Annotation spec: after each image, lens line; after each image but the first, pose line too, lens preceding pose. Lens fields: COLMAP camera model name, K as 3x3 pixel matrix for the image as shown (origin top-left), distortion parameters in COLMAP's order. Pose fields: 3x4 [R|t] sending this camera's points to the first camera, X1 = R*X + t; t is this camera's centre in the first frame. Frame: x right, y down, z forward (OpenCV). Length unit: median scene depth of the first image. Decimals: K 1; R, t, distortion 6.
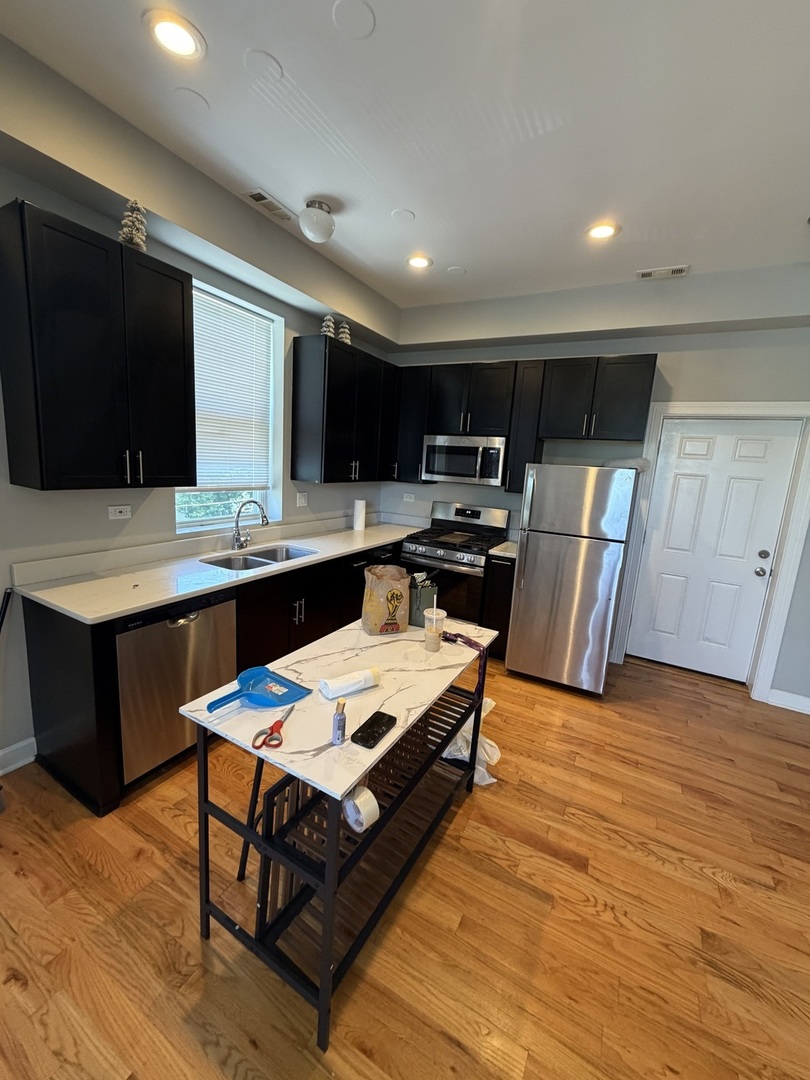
lens RADIAL K [[431.6, 0, 407.4], [0, 431.6, 535.6], [0, 0, 1]] dist [0.001601, -0.000031]
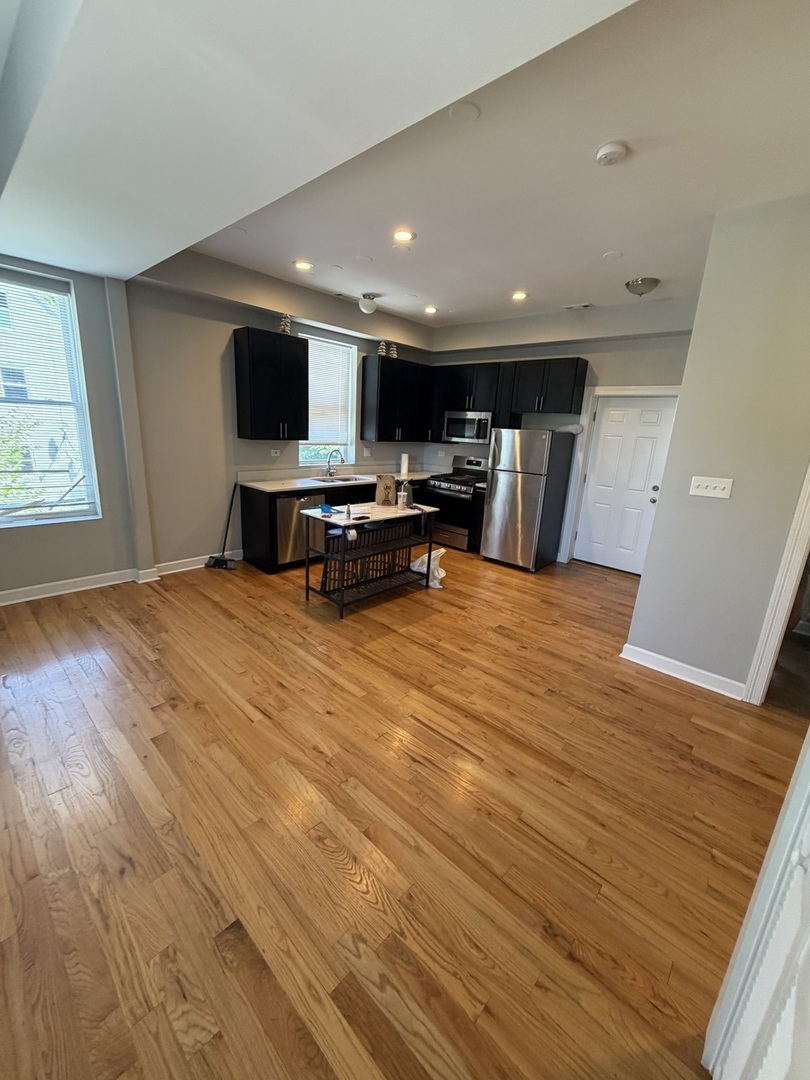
lens RADIAL K [[431.6, 0, 407.8], [0, 431.6, 533.6], [0, 0, 1]] dist [0.001601, -0.000031]
pose [[0.971188, 0.046718, -0.233689, 0.372147], [-0.033167, 0.997551, 0.061587, 0.146087], [0.235994, -0.052062, 0.970359, -0.716965]]
